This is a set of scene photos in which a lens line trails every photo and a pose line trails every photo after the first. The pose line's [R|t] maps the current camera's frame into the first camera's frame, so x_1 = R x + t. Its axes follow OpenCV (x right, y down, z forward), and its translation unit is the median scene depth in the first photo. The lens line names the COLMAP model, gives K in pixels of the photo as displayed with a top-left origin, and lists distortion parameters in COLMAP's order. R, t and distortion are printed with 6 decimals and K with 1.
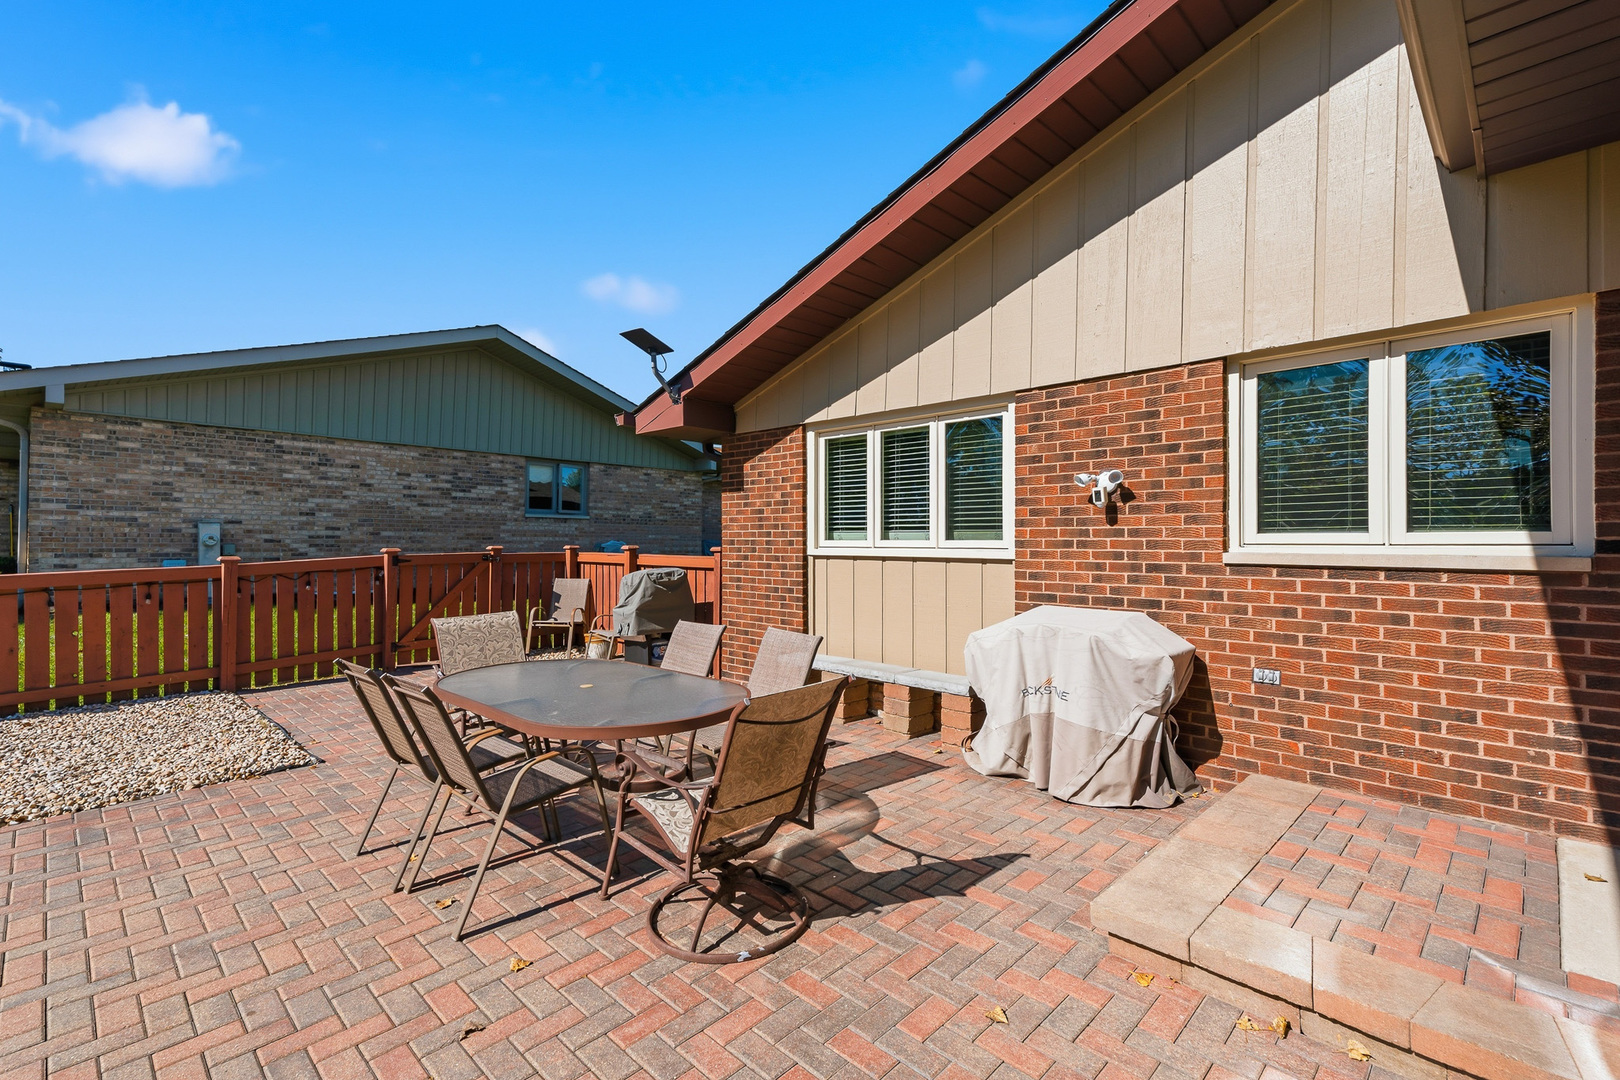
lens RADIAL K [[739.2, 0, 803.1], [0, 739.2, 540.4], [0, 0, 1]] dist [0.012226, 0.000010]
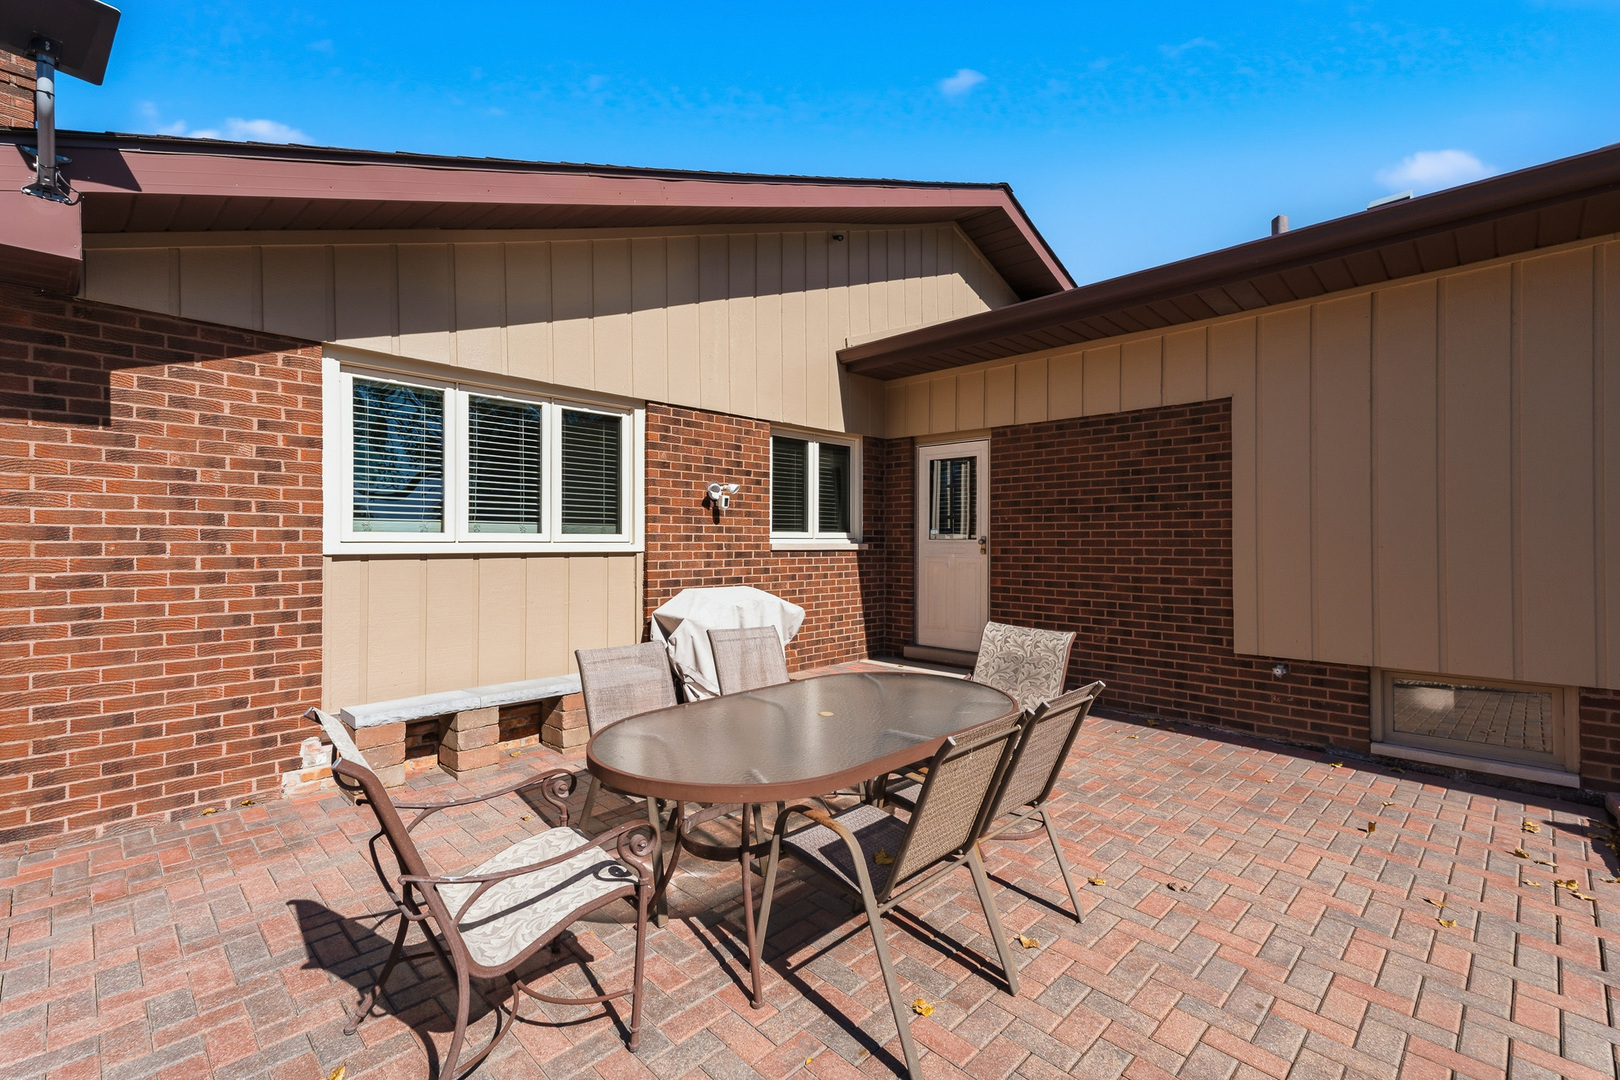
lens RADIAL K [[739.2, 0, 802.6], [0, 739.2, 544.3], [0, 0, 1]] dist [0.012226, 0.000010]
pose [[-0.046634, -0.012030, 0.998840, -0.824092], [-0.010605, 0.999877, 0.011547, -0.000812], [-0.998856, -0.010054, -0.046756, 0.805006]]
